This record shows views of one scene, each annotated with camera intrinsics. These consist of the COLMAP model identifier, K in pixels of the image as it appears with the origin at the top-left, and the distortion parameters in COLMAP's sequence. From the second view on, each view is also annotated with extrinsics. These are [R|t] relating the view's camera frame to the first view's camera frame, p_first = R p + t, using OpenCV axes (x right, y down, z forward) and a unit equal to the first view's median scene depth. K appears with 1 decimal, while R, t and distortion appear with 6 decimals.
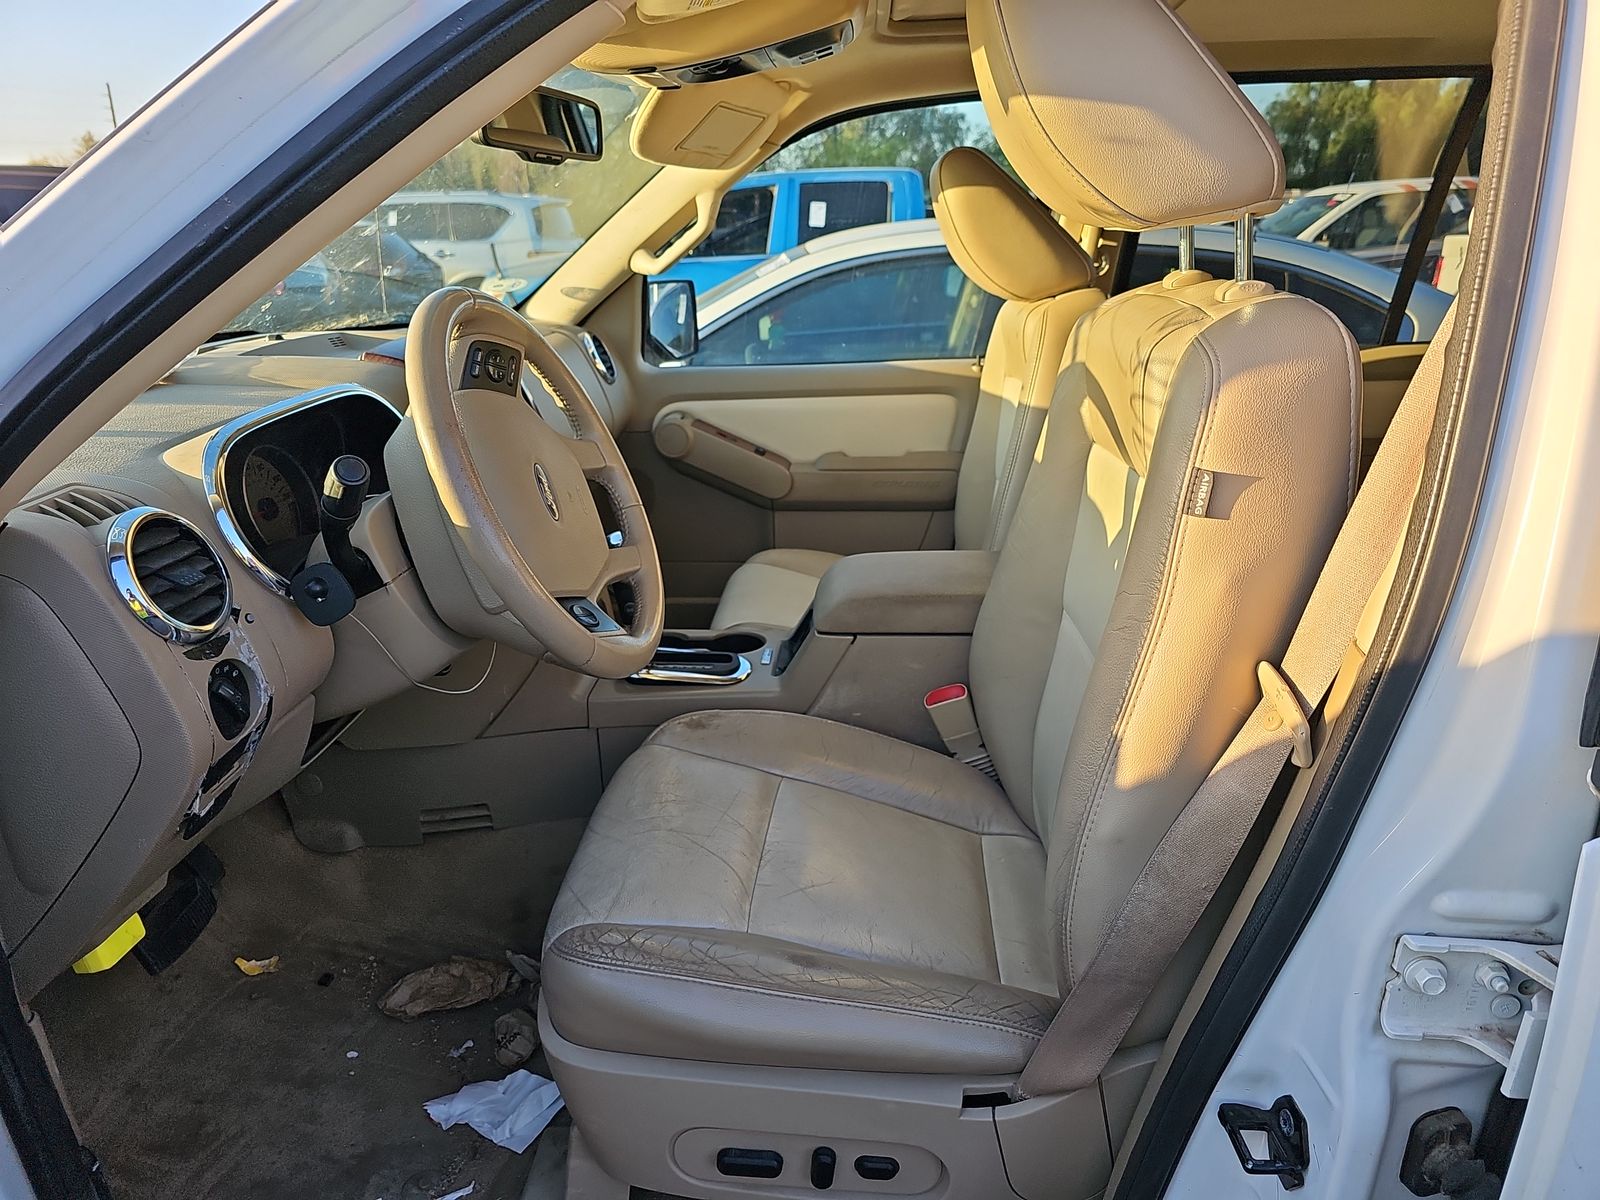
lens RADIAL K [[1068.2, 0, 800.1], [0, 1068.2, 604.2], [0, 0, 1]] dist [0.047969, -0.058487]
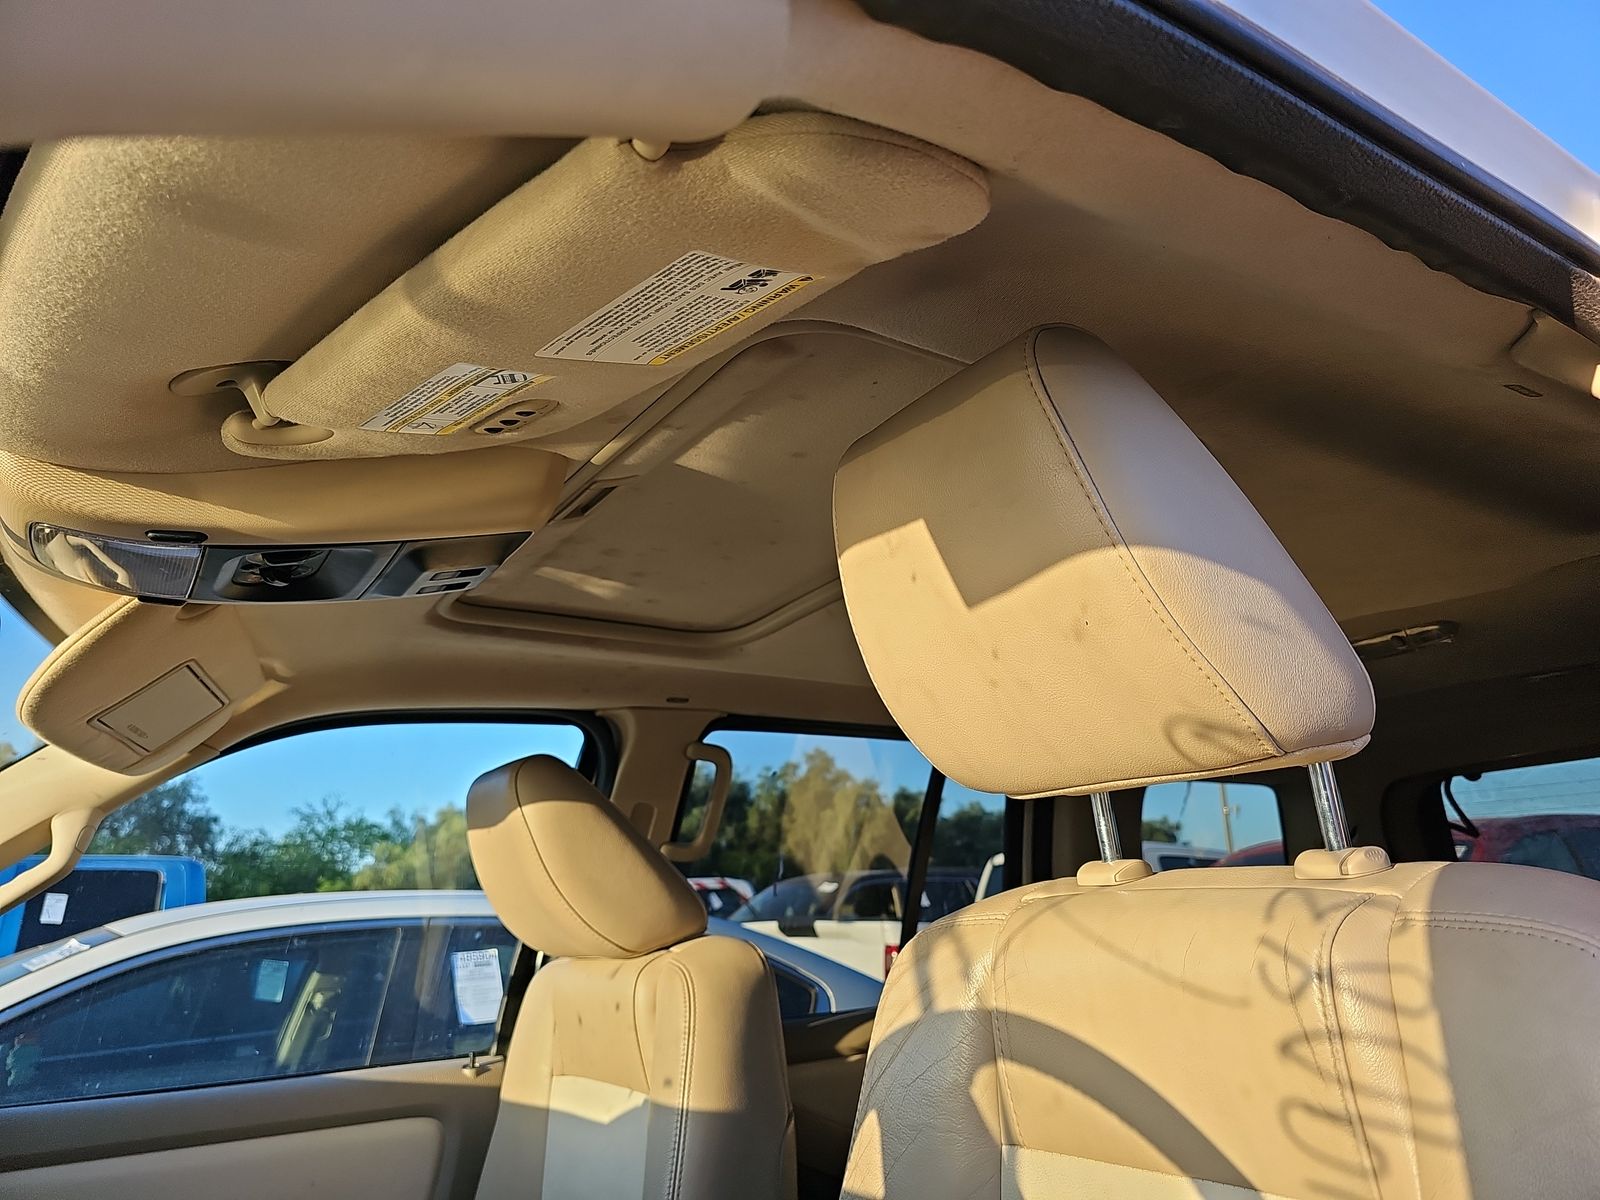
lens RADIAL K [[1068.2, 0, 800.1], [0, 1068.2, 604.2], [0, 0, 1]] dist [0.047969, -0.058487]
pose [[0.804870, 0.159322, 0.571665, -0.065363], [0.210276, 0.824228, -0.525768, -0.032851], [-0.554949, 0.543383, 0.629895, 0.157426]]
